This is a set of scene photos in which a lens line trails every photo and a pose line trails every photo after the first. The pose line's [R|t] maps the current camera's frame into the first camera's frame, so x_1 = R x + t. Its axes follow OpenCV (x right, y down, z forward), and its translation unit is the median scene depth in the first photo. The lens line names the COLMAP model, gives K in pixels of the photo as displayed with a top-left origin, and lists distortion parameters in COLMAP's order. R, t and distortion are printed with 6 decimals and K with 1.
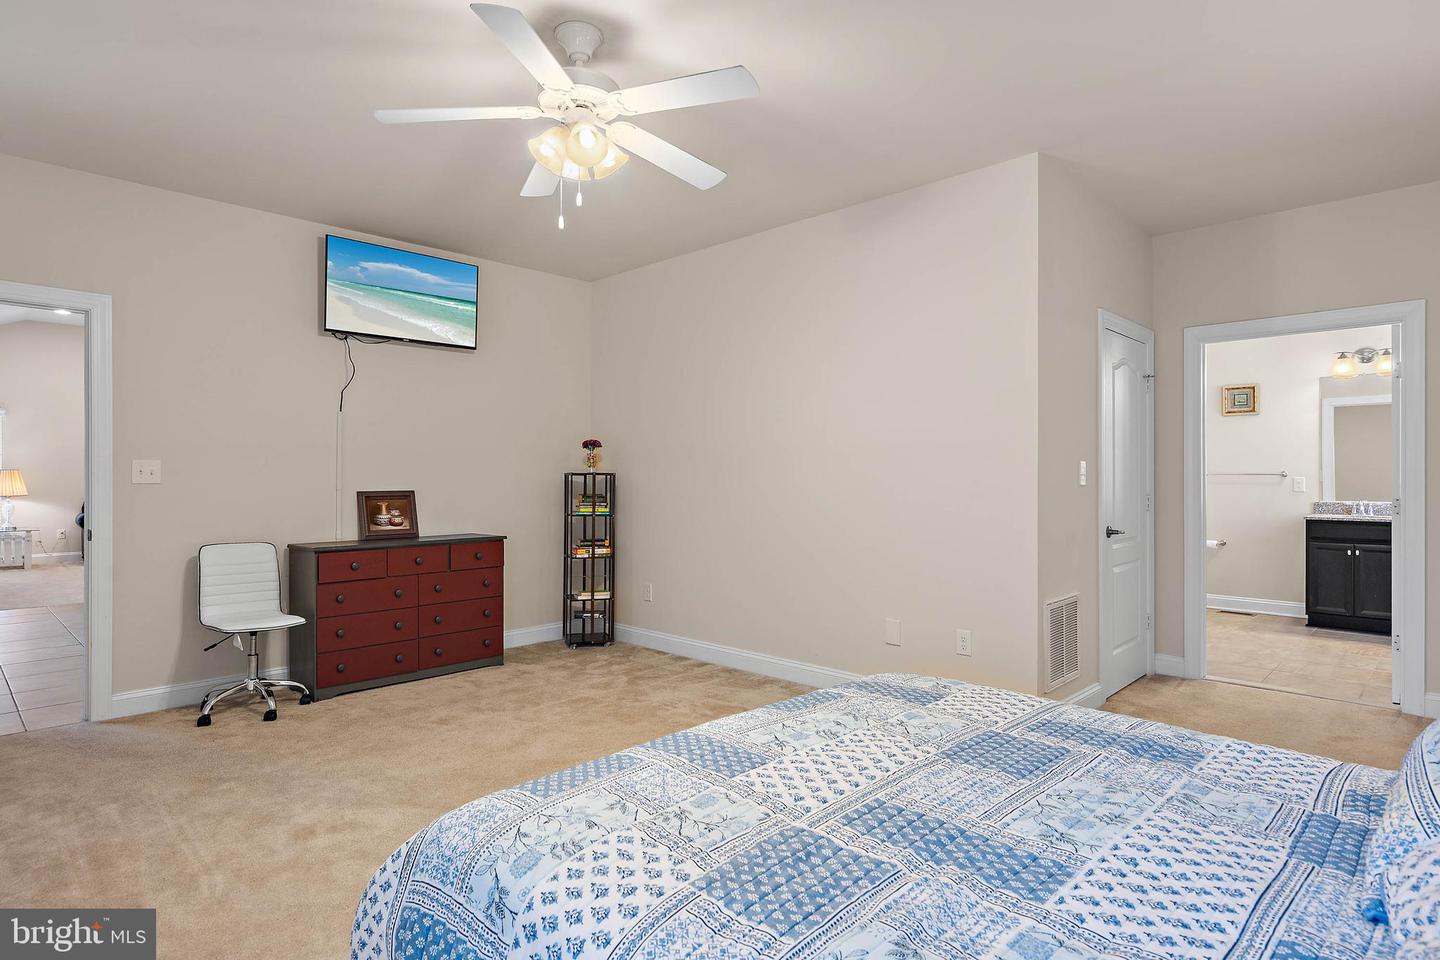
lens RADIAL K [[786.9, 0, 748.7], [0, 786.9, 483.2], [0, 0, 1]] dist [-0.012686, -0.000206]
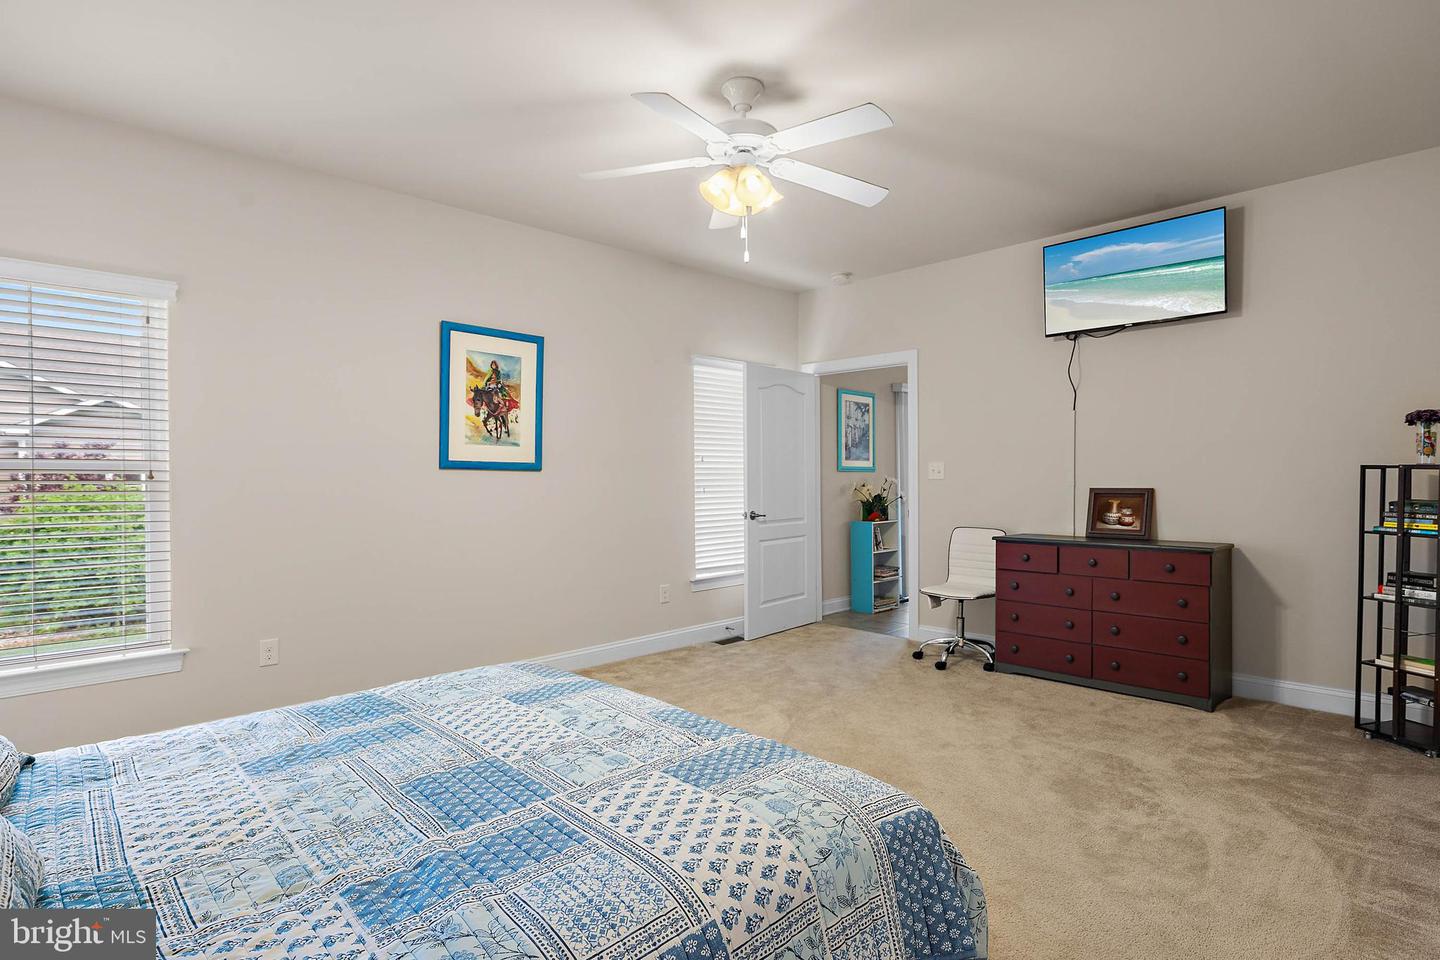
lens RADIAL K [[786.9, 0, 748.7], [0, 786.9, 483.2], [0, 0, 1]] dist [-0.012686, -0.000206]
pose [[-0.077687, 0.004846, -0.996966, 0.535424], [-0.005682, 0.999970, 0.005303, 0.001460], [0.996962, 0.006077, -0.077657, 0.645128]]
